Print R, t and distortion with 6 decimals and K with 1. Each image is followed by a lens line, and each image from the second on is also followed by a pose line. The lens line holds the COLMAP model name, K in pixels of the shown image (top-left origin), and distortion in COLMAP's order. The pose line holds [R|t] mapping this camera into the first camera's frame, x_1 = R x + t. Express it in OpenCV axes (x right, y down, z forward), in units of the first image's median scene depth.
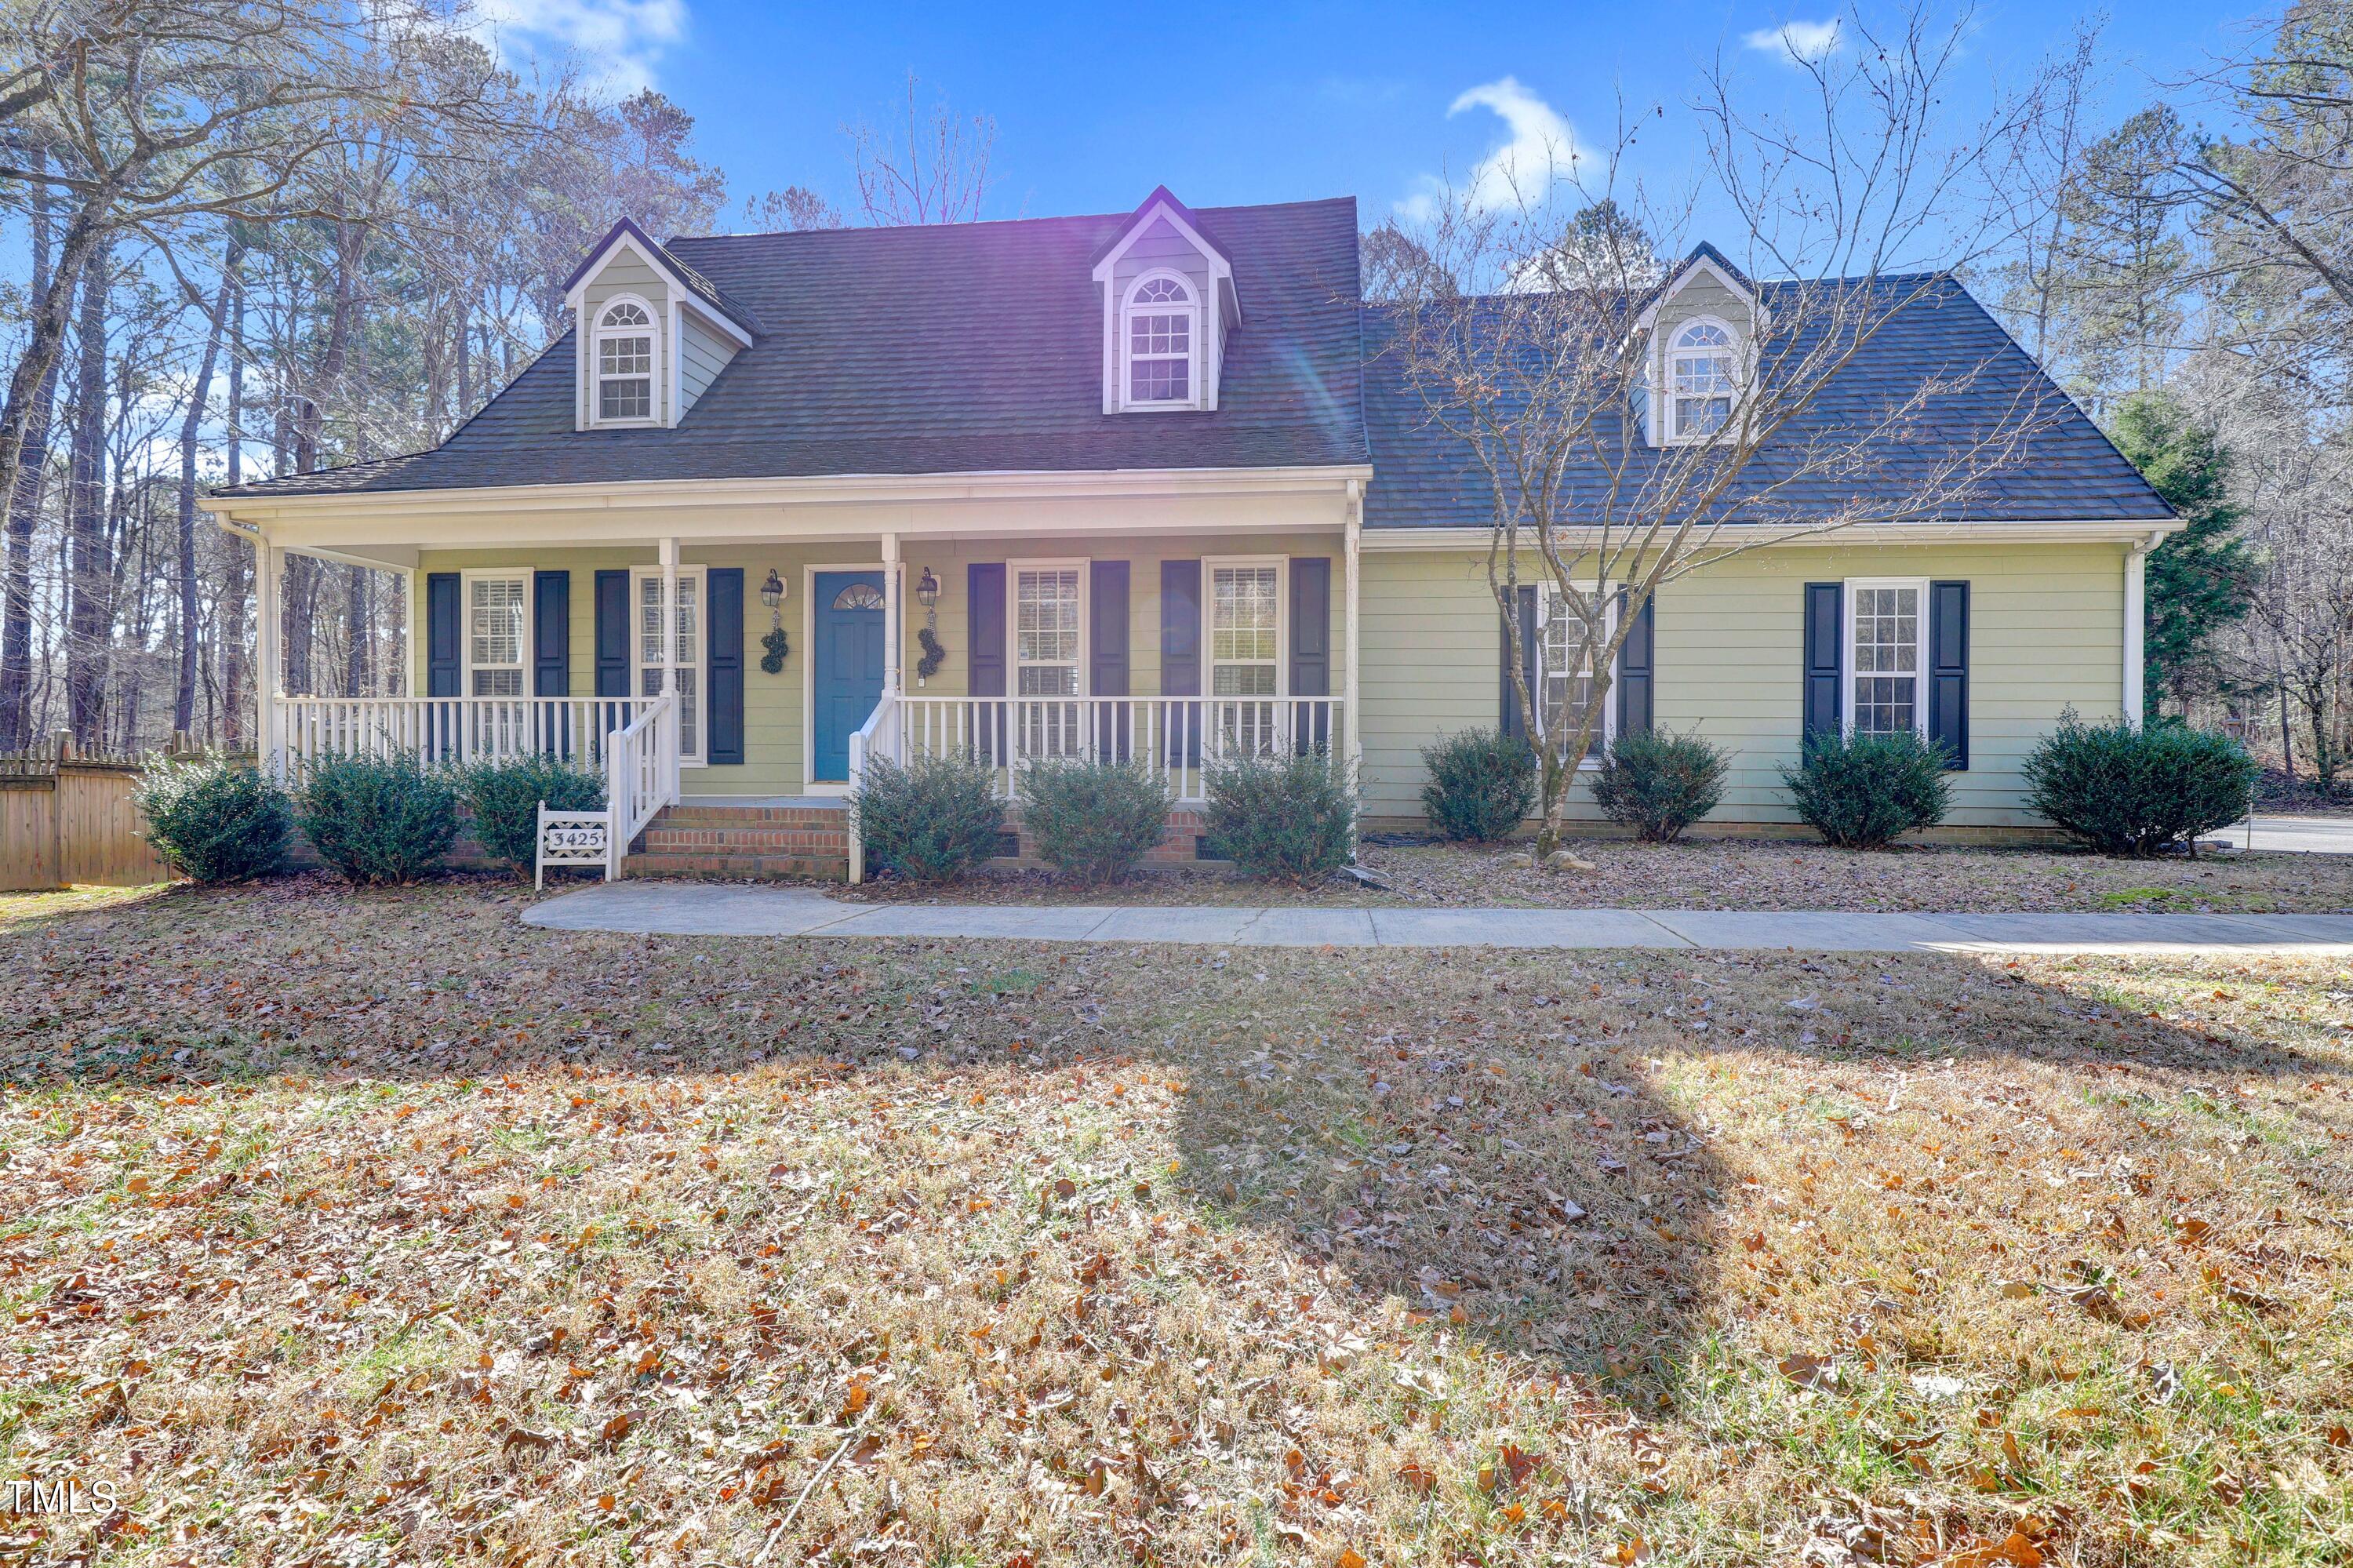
lens RADIAL K [[1076.3, 0, 1157.3], [0, 1076.3, 744.4], [0, 0, 1]] dist [-0.001347, -0.000664]
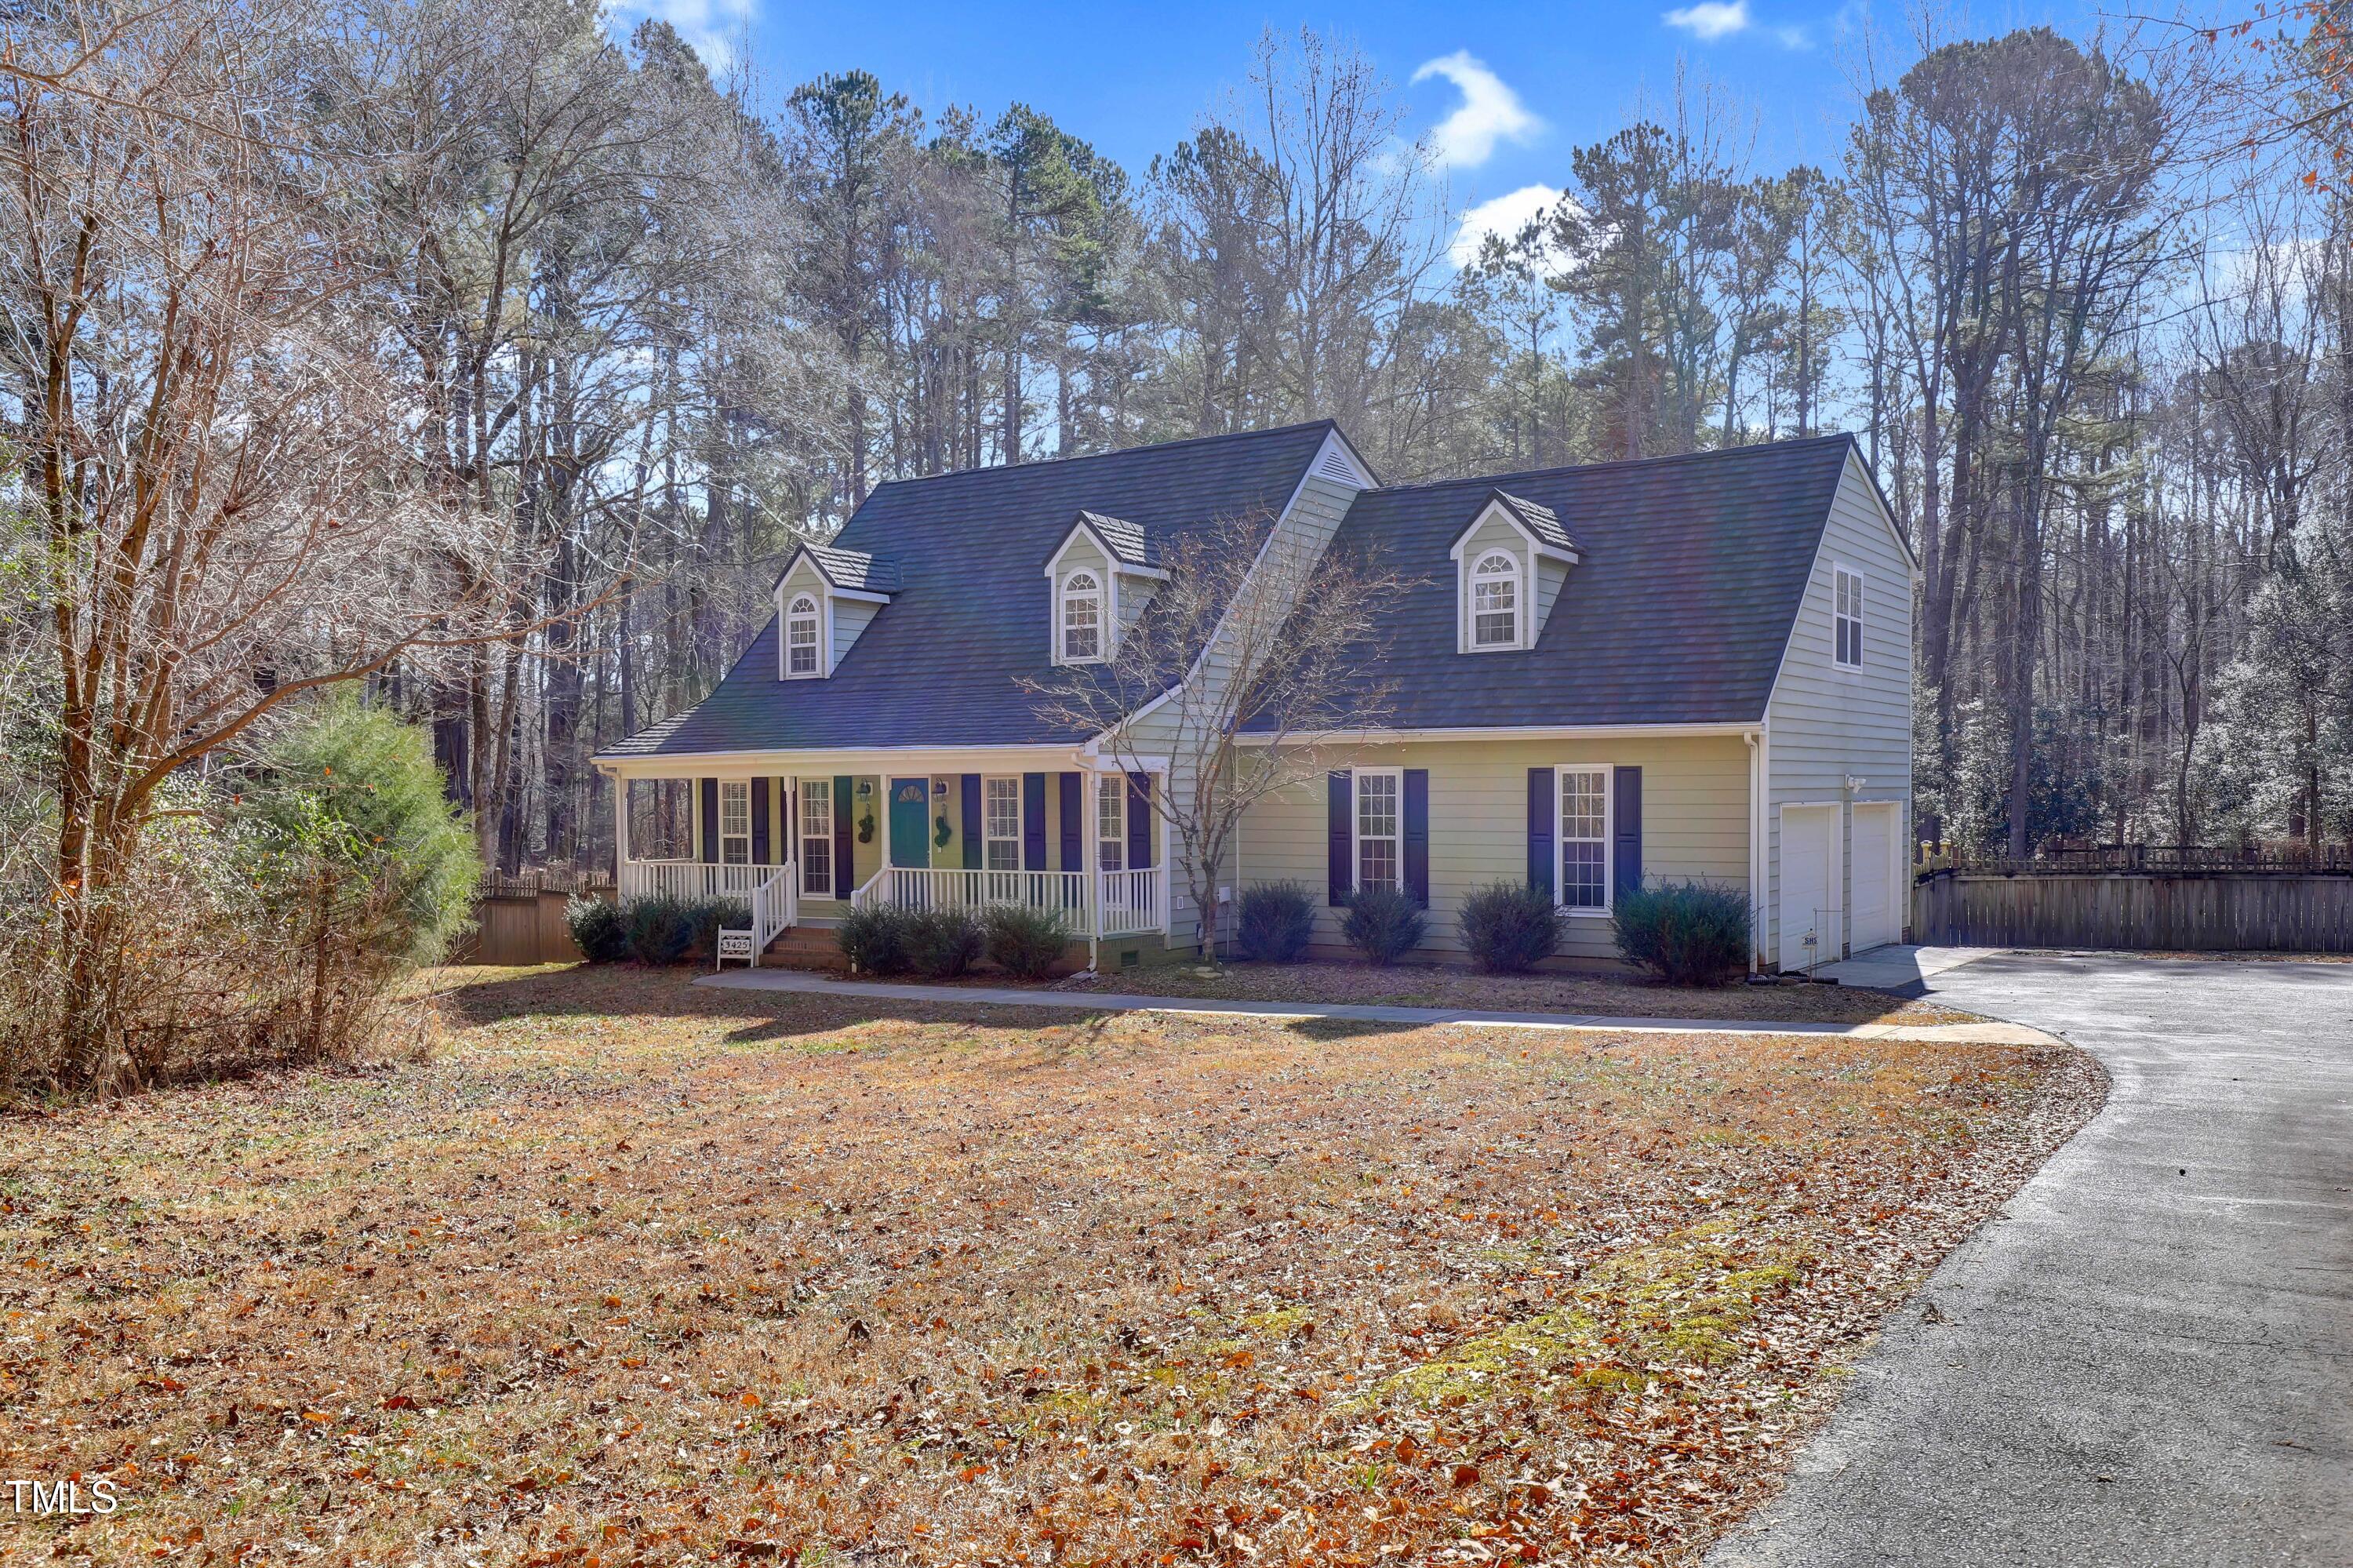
lens RADIAL K [[1917.6, 0, 1177.4], [0, 1917.6, 791.1], [0, 0, 1]] dist [0.000746, -0.000218]
pose [[0.887770, -0.012399, -0.460121, 1.362108], [0.016285, 0.999857, 0.004476, -0.147977], [0.460000, -0.011467, 0.887845, -1.312128]]
